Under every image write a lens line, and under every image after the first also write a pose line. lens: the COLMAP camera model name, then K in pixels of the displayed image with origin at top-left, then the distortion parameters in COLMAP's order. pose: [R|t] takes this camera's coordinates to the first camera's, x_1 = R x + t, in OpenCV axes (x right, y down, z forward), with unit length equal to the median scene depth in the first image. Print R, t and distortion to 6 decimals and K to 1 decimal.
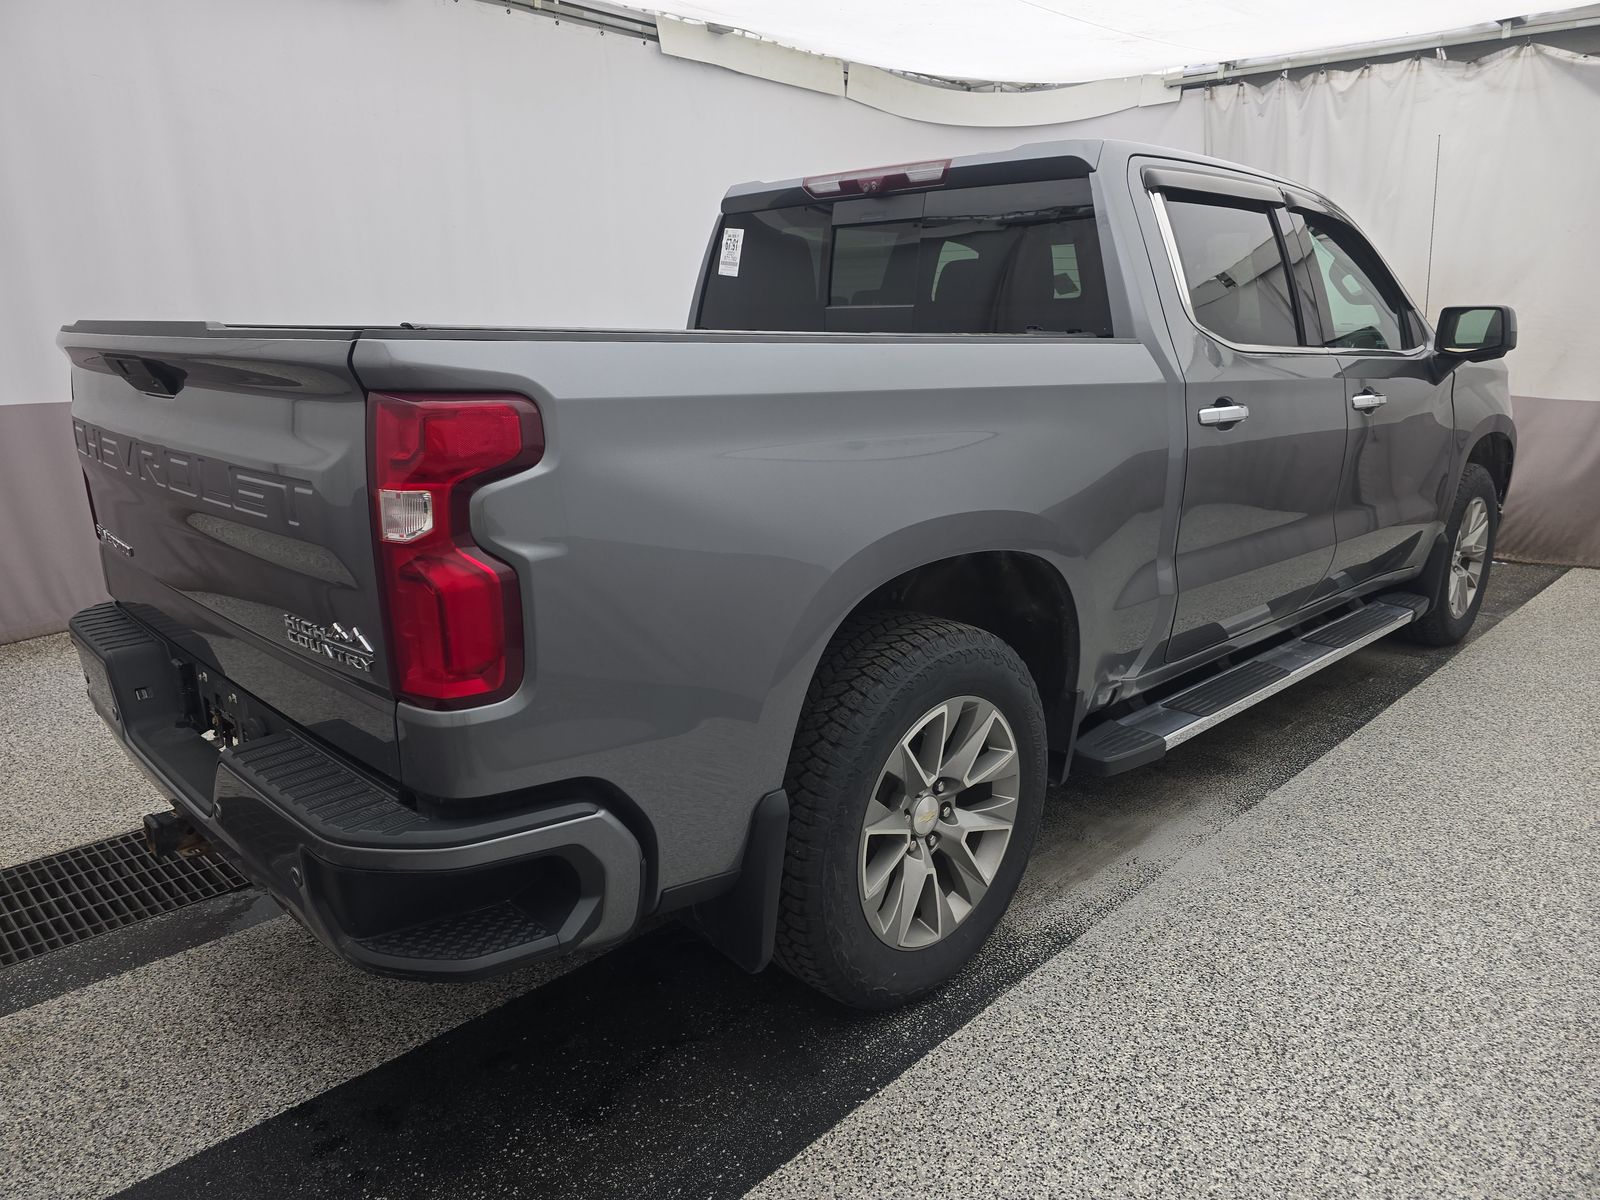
lens RADIAL K [[1078.5, 0, 787.0], [0, 1078.5, 591.8], [0, 0, 1]] dist [0.038550, -0.029489]
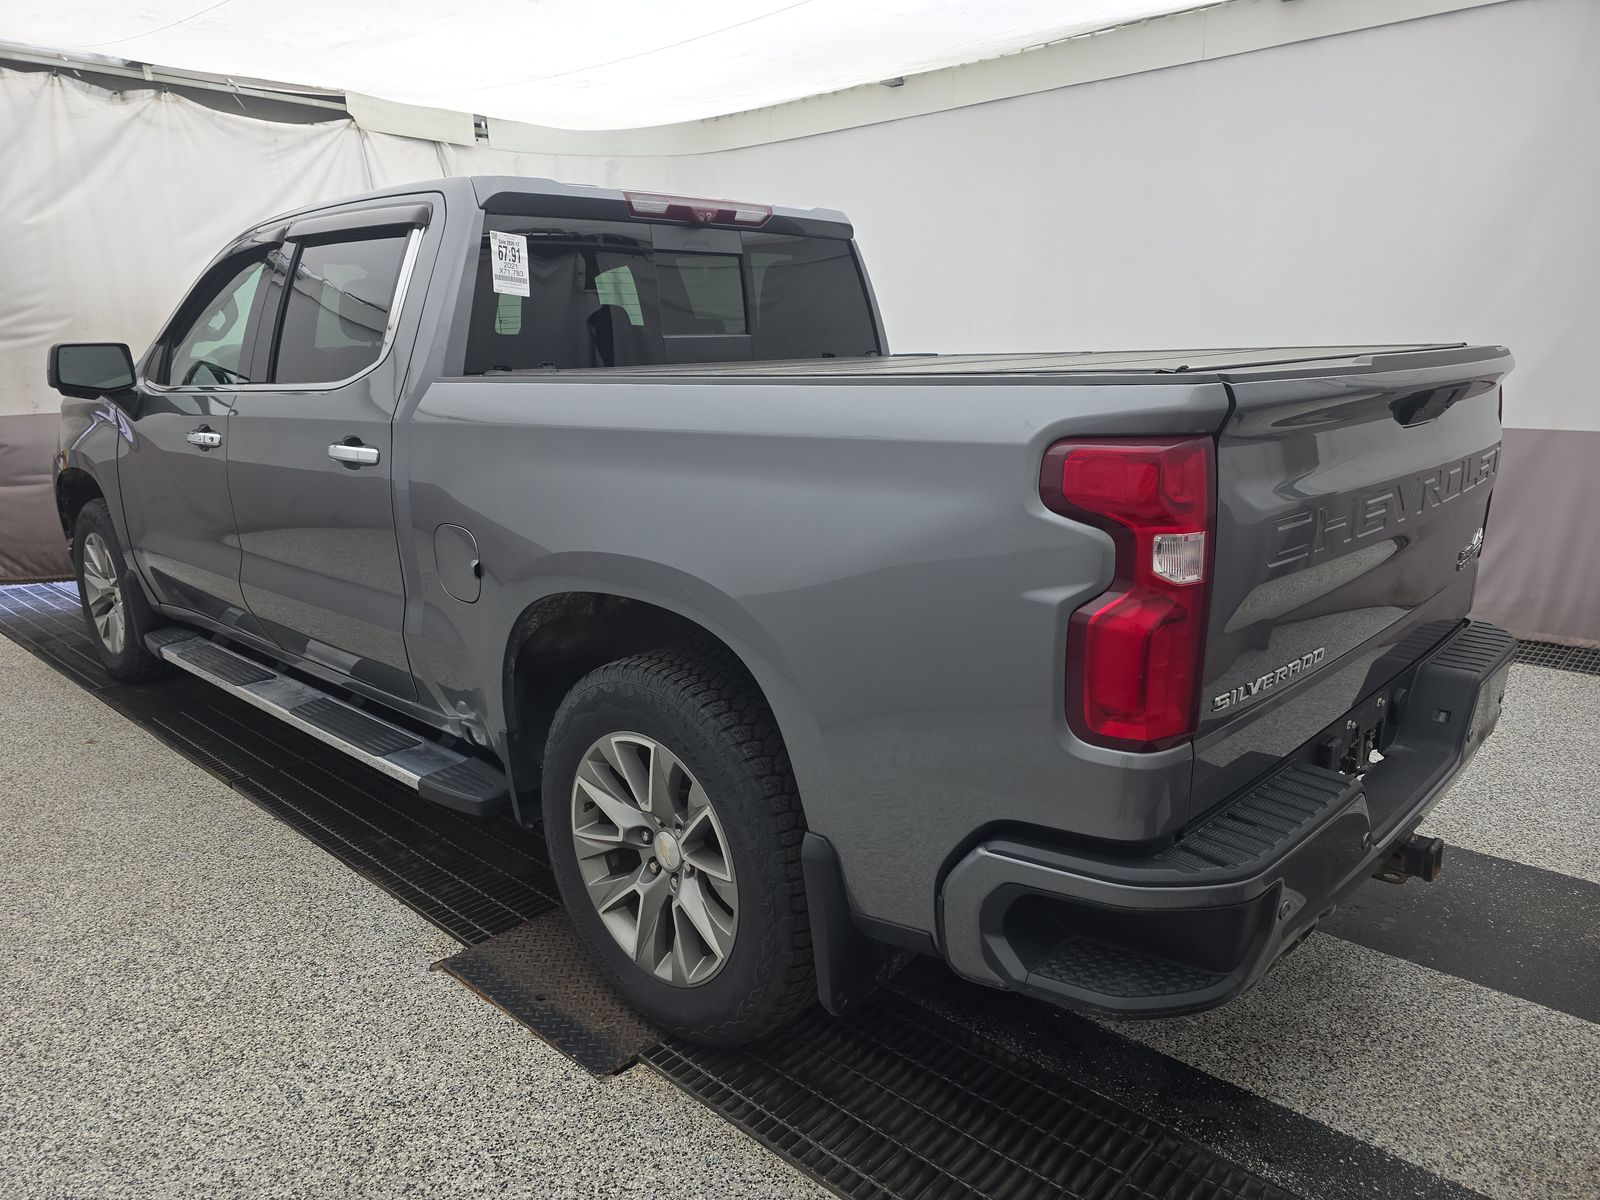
lens RADIAL K [[1078.5, 0, 787.0], [0, 1078.5, 591.8], [0, 0, 1]] dist [0.038550, -0.029489]
pose [[-0.033264, -0.233673, 0.971746, -0.850352], [0.254492, 0.938255, 0.234331, -0.228240], [-0.966503, 0.255097, 0.028258, 0.853652]]
